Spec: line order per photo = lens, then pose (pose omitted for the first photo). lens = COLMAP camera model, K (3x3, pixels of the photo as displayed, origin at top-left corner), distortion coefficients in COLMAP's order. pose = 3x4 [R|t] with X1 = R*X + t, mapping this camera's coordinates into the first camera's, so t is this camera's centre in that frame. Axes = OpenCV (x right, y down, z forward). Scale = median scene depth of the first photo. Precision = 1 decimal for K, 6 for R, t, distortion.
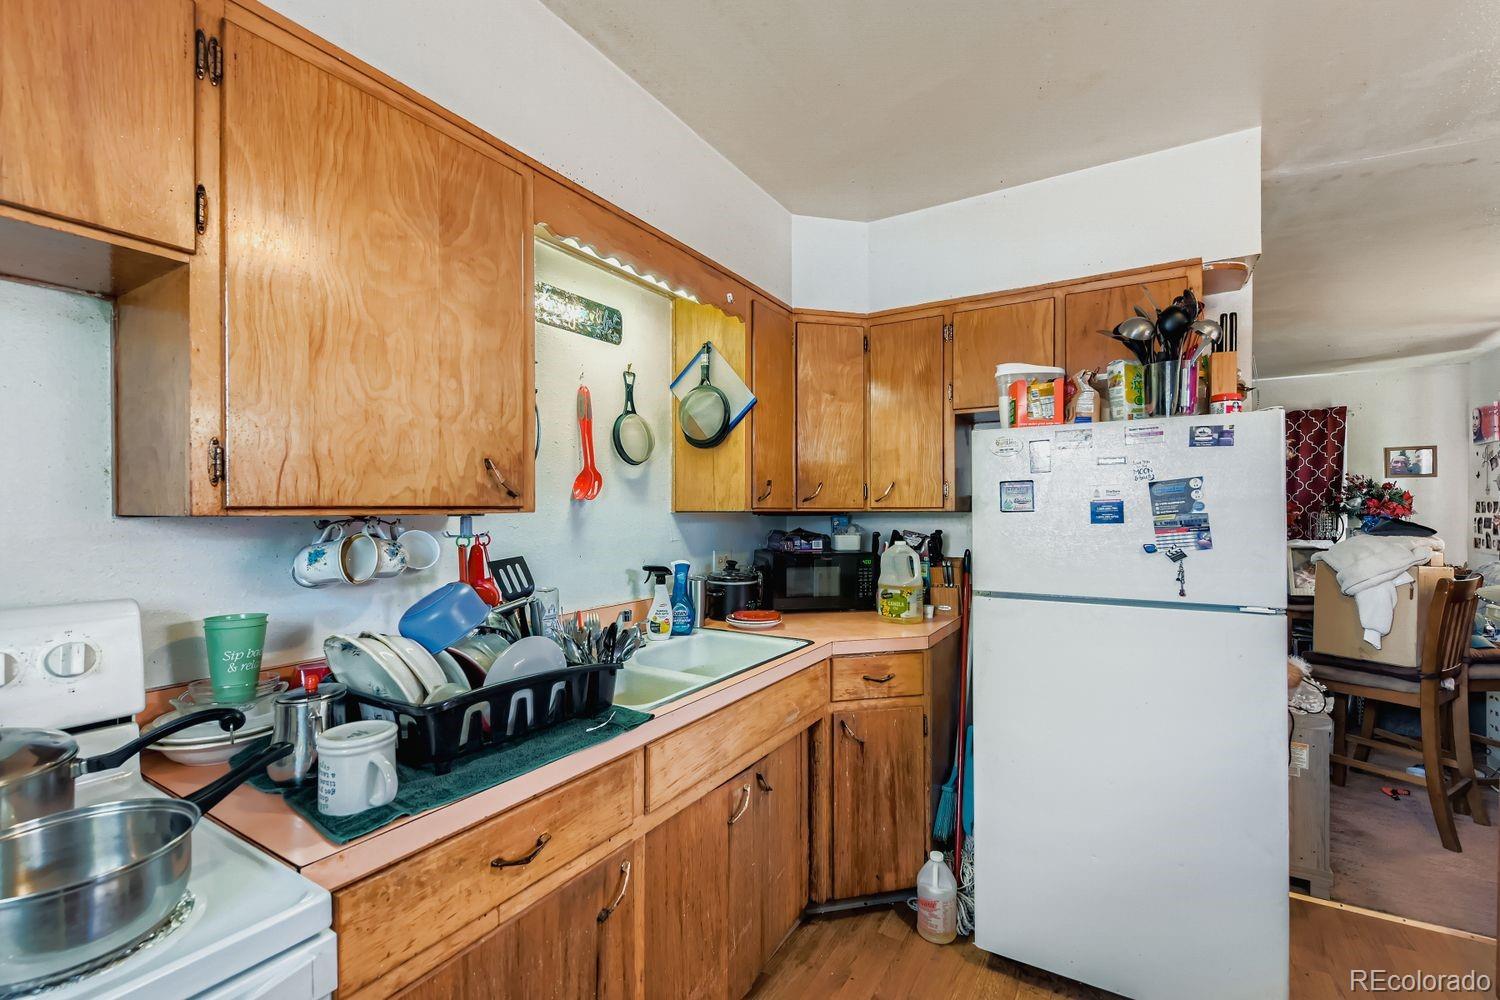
lens RADIAL K [[647.8, 0, 750.0], [0, 647.8, 508.4], [0, 0, 1]] dist [0.003634, -0.000649]
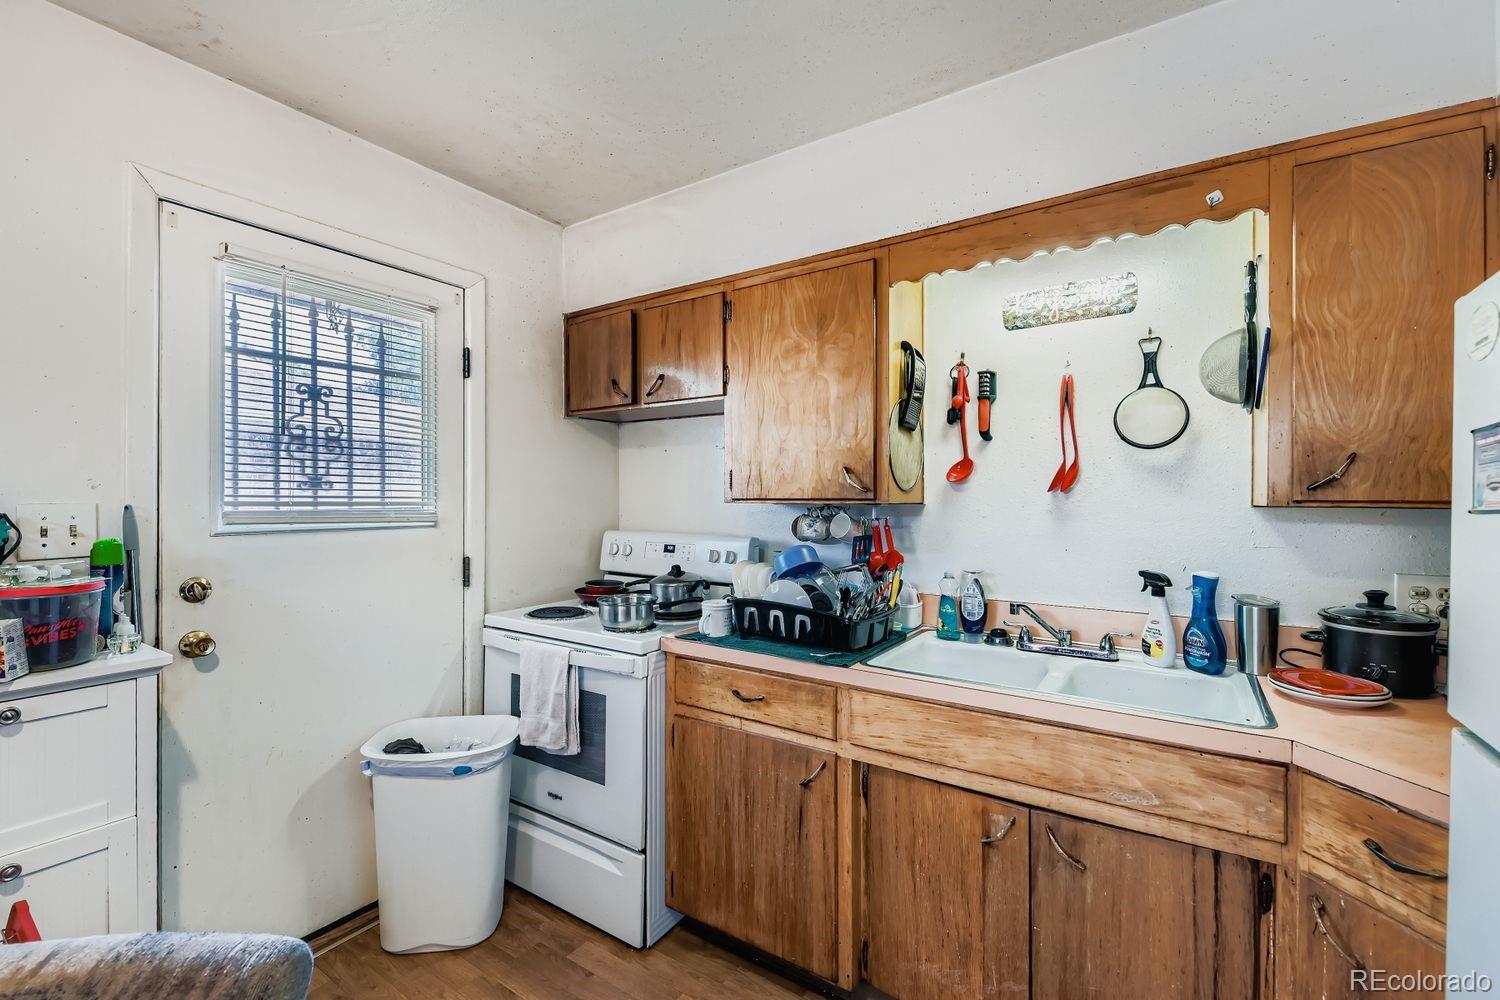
lens RADIAL K [[647.8, 0, 751.2], [0, 647.8, 497.8], [0, 0, 1]] dist [0.003634, -0.000649]
pose [[-0.054222, -0.002906, -0.998525, 1.133321], [-0.003941, 0.999989, -0.002696, -0.000791], [0.998521, 0.003789, -0.054233, 0.894233]]
